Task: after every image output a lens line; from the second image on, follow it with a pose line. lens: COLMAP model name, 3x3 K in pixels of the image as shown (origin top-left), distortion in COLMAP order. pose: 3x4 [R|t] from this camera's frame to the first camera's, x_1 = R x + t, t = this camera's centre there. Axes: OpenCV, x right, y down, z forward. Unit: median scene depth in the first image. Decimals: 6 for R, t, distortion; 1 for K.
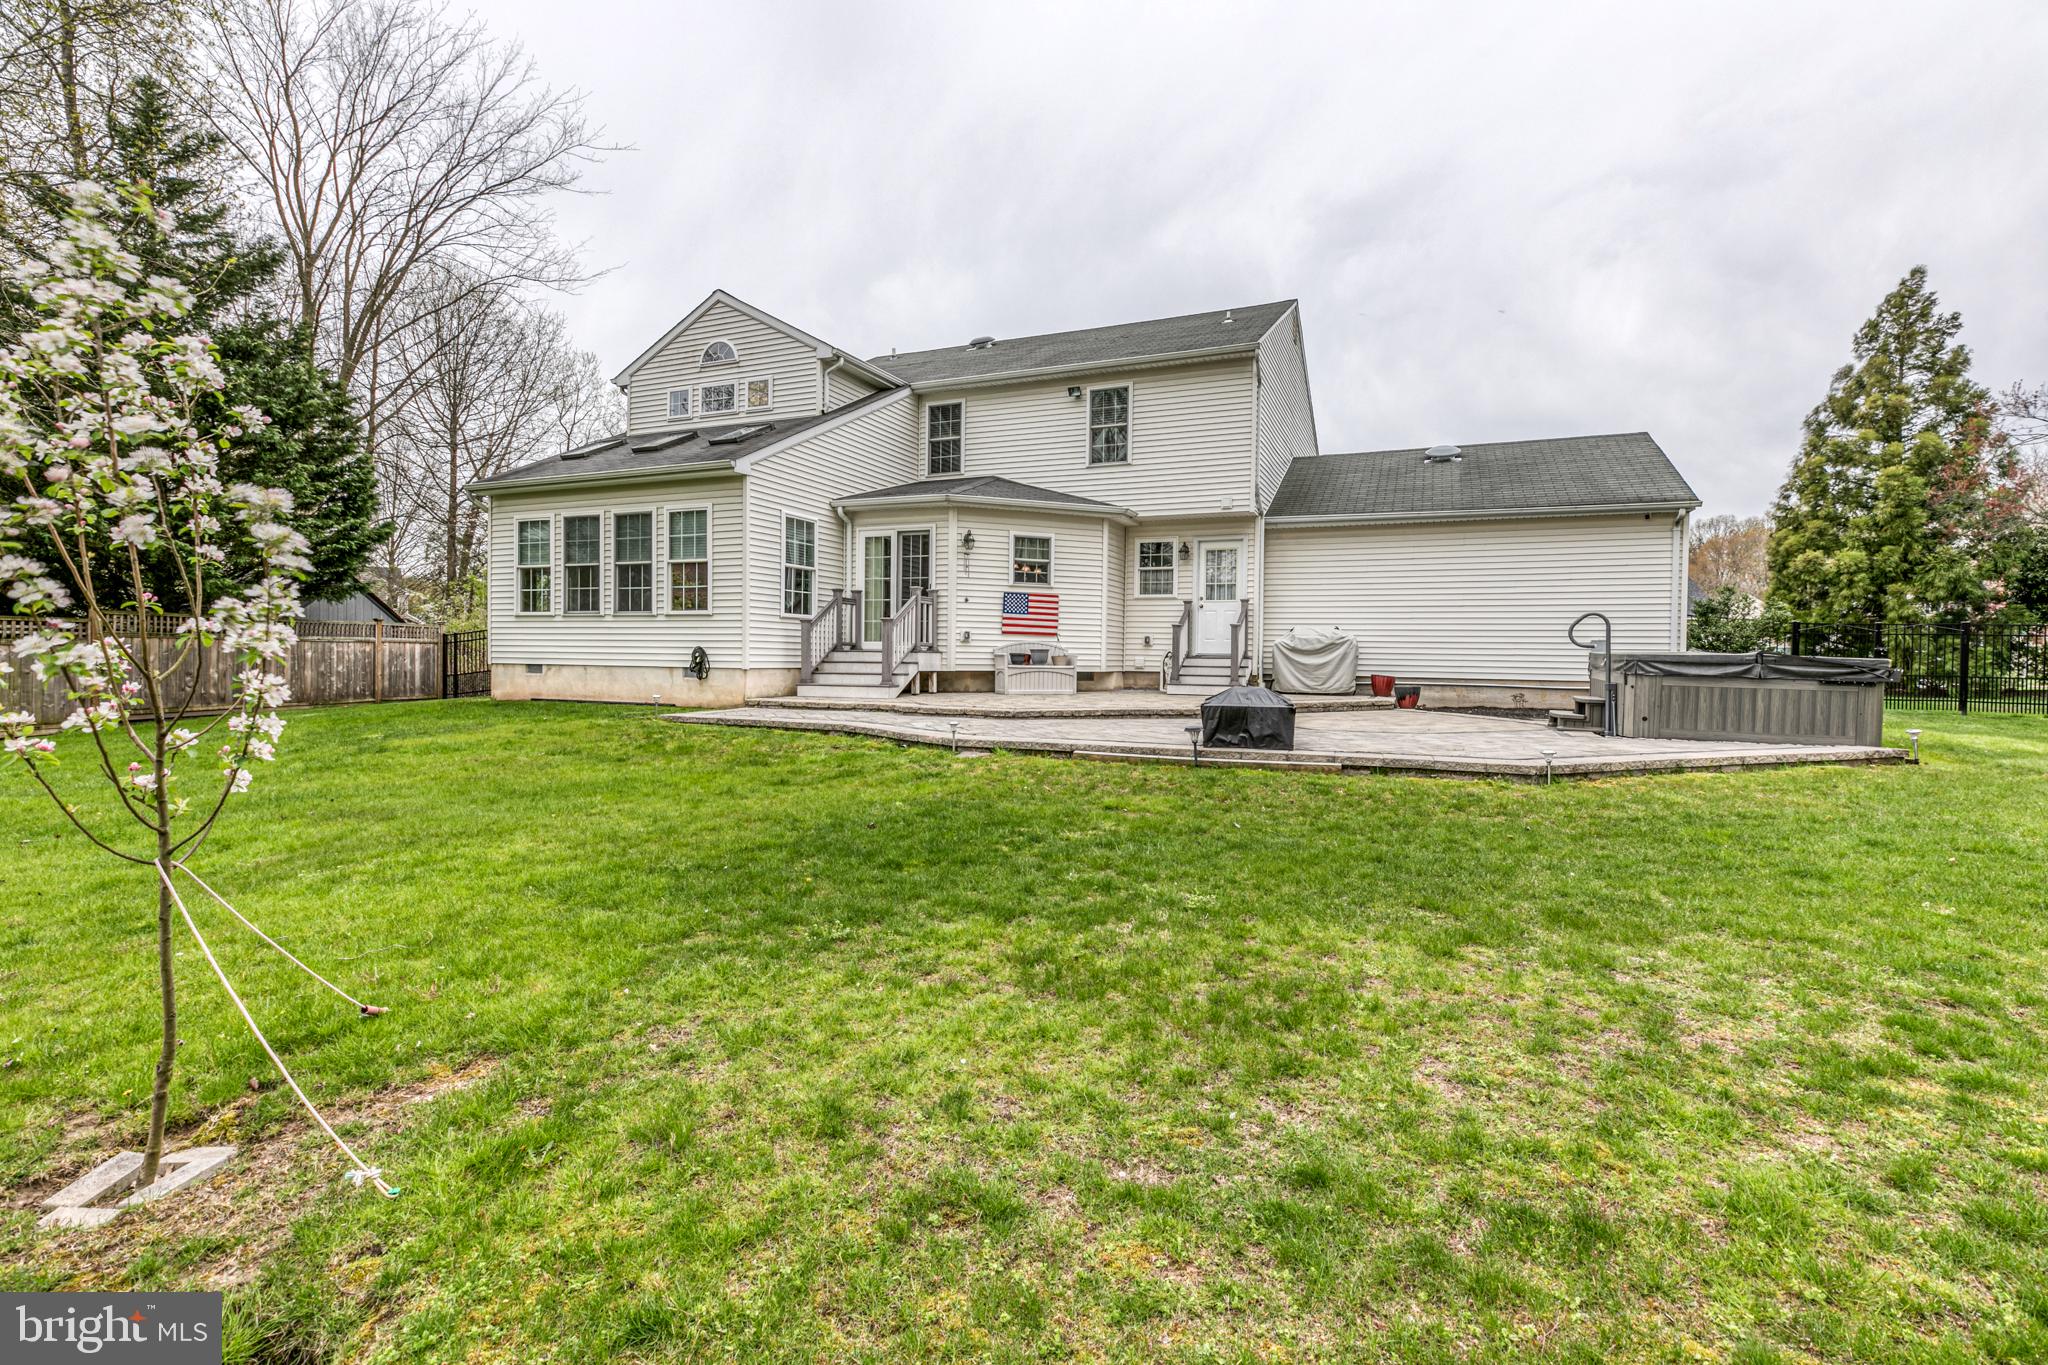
lens RADIAL K [[934.2, 0, 975.8], [0, 934.2, 758.0], [0, 0, 1]] dist [0.003491, 0.001935]
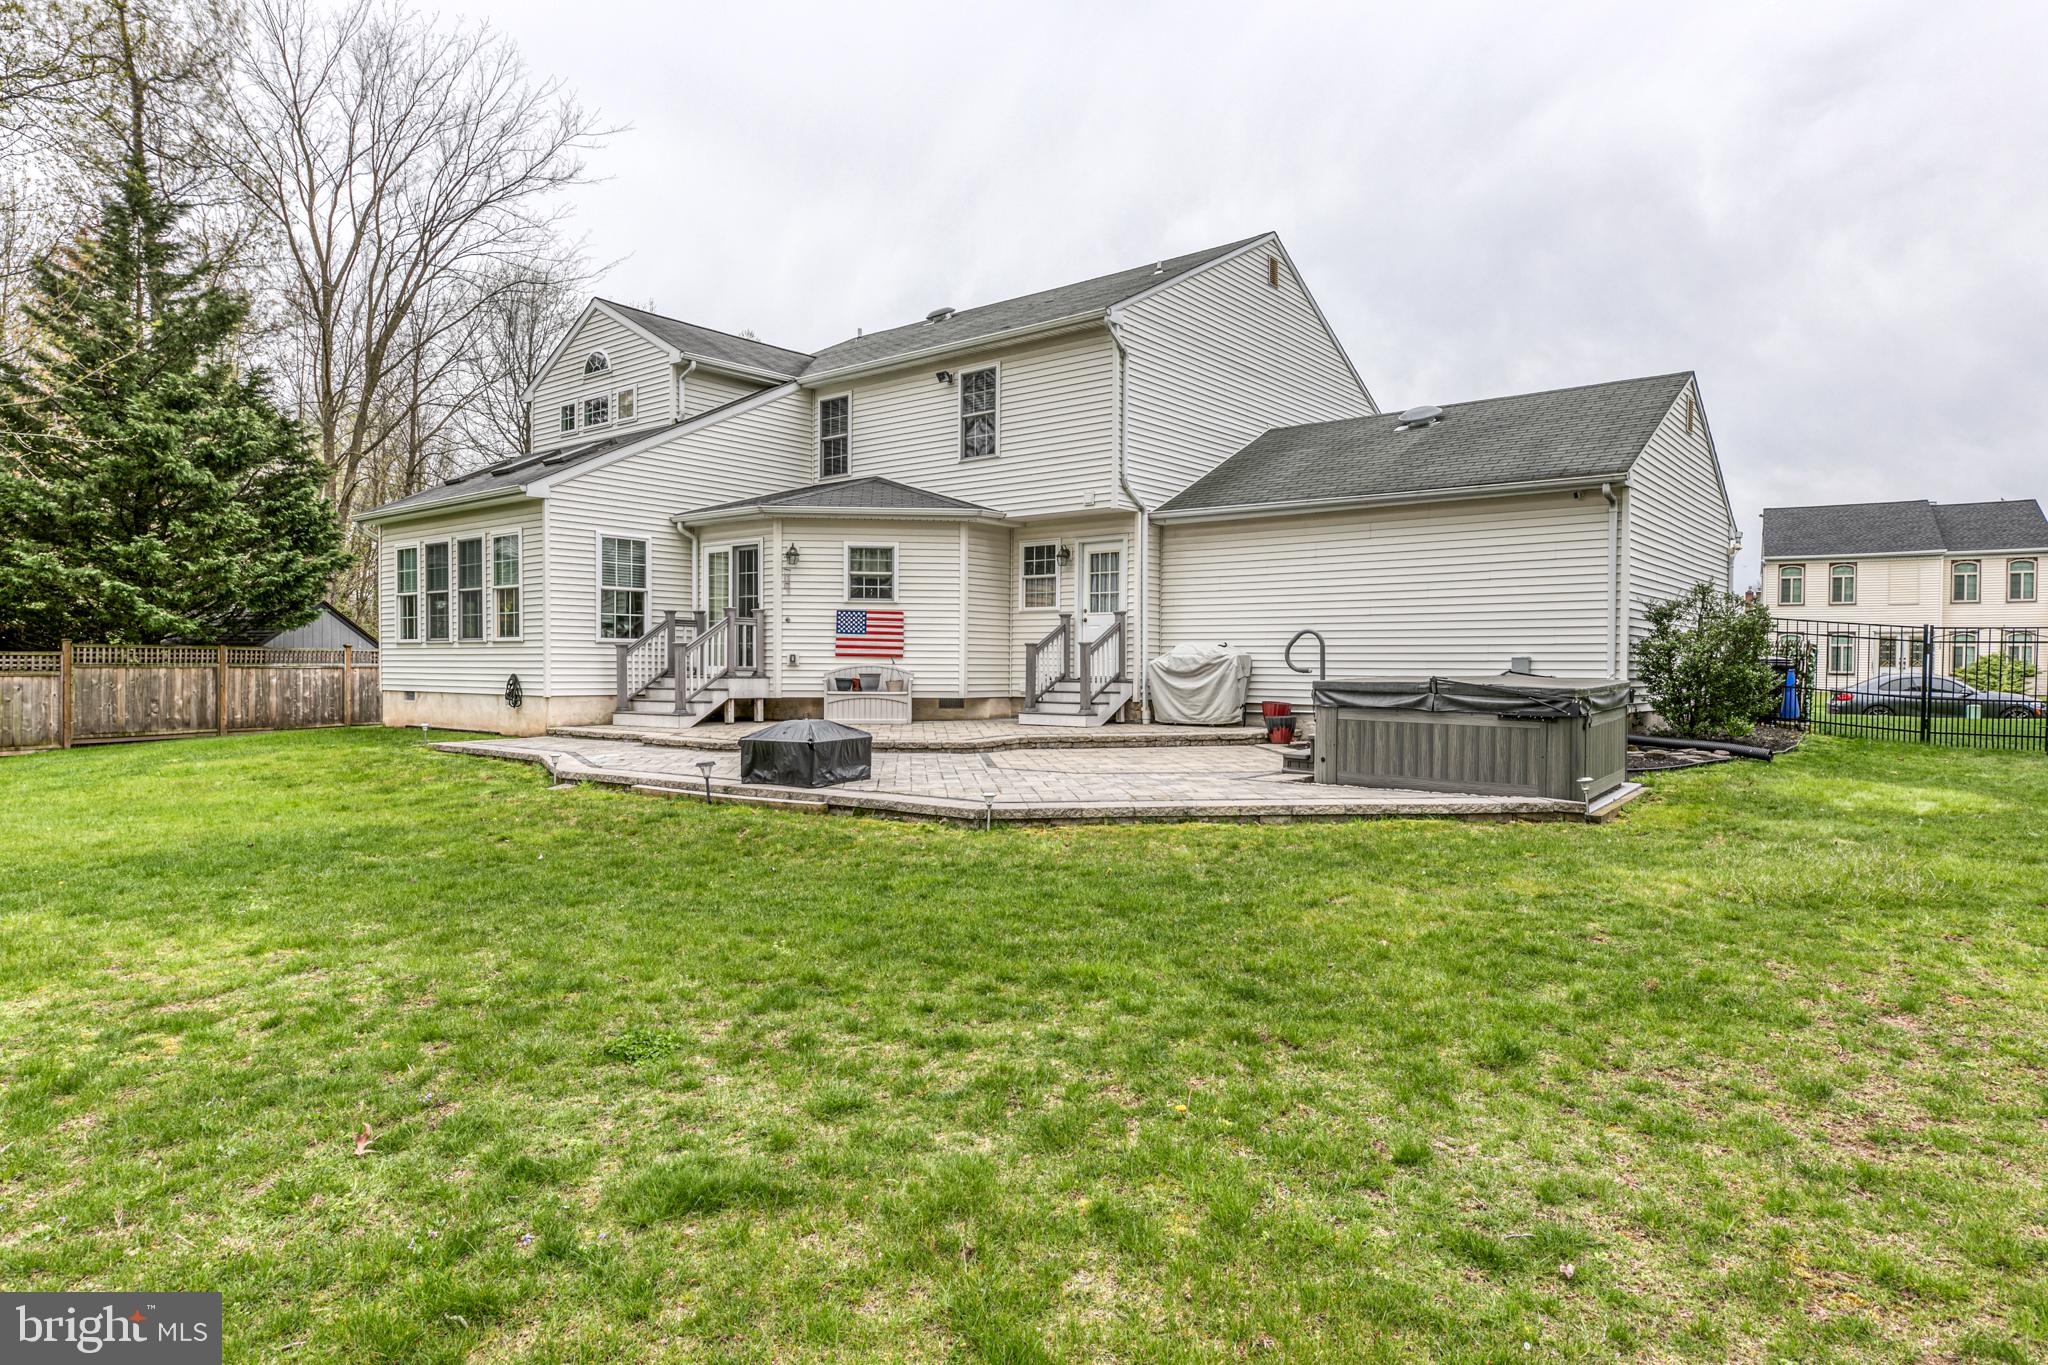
lens RADIAL K [[1177.2, 0, 965.8], [0, 1177.2, 800.3], [0, 0, 1]] dist [0.006905, -0.001257]
pose [[0.960833, 0.022773, -0.276191, 0.455217], [-0.022082, 0.999740, 0.005610, -0.003189], [0.276247, 0.000708, 0.961086, -0.054403]]
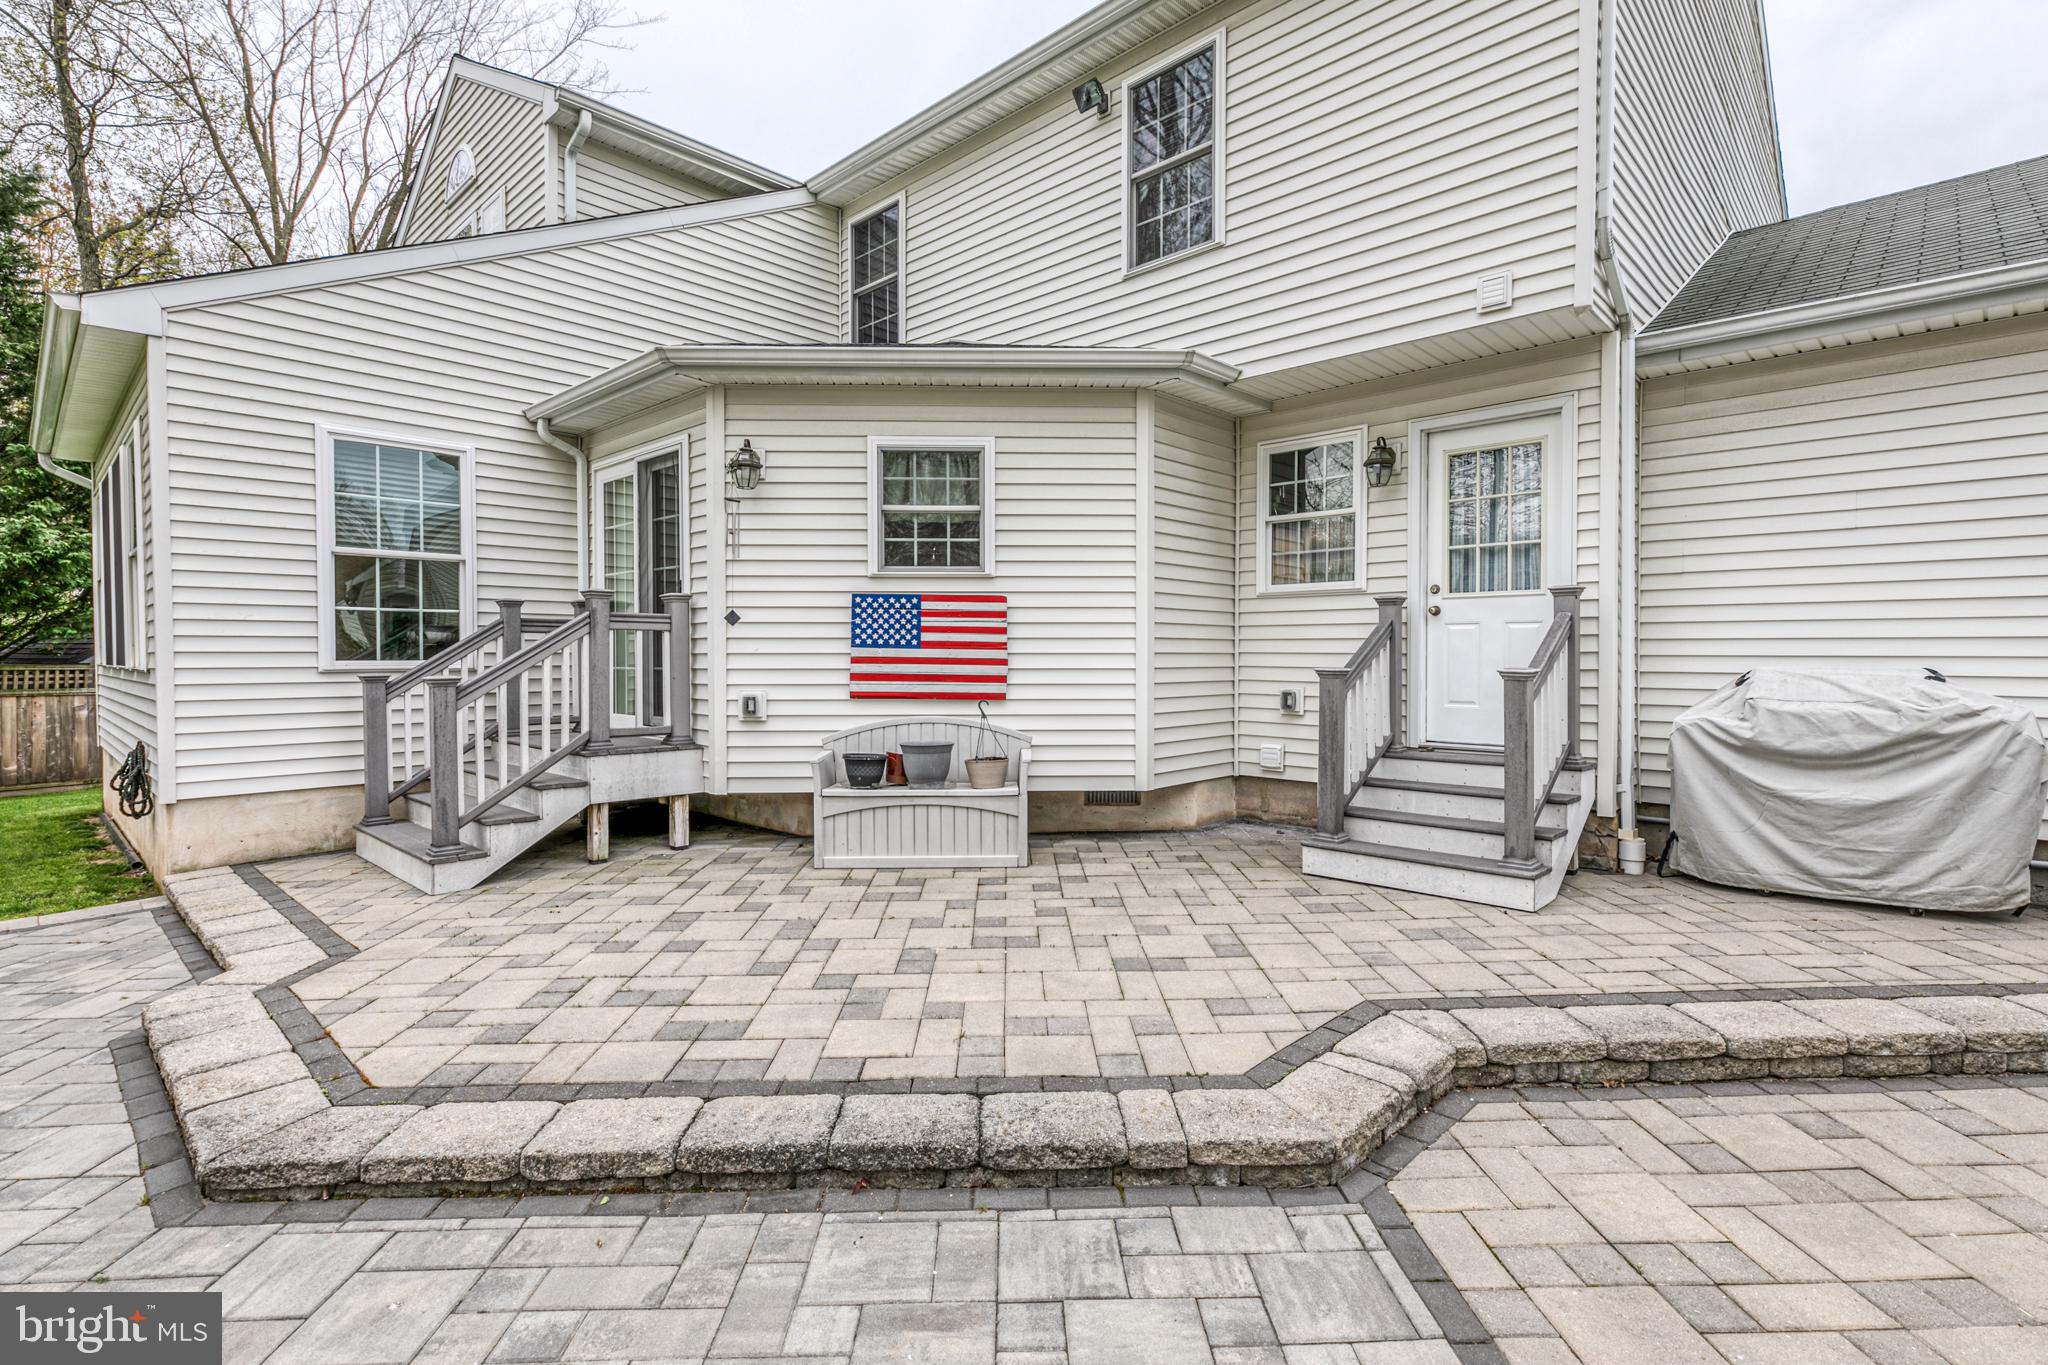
lens RADIAL K [[934.2, 0, 1004.7], [0, 934.2, 706.8], [0, 0, 1]] dist [0.003491, 0.001935]
pose [[0.948016, 0.001649, -0.318218, 0.208466], [-0.018587, 0.998566, -0.050199, -0.109271], [0.317679, 0.053505, 0.946687, 0.638775]]
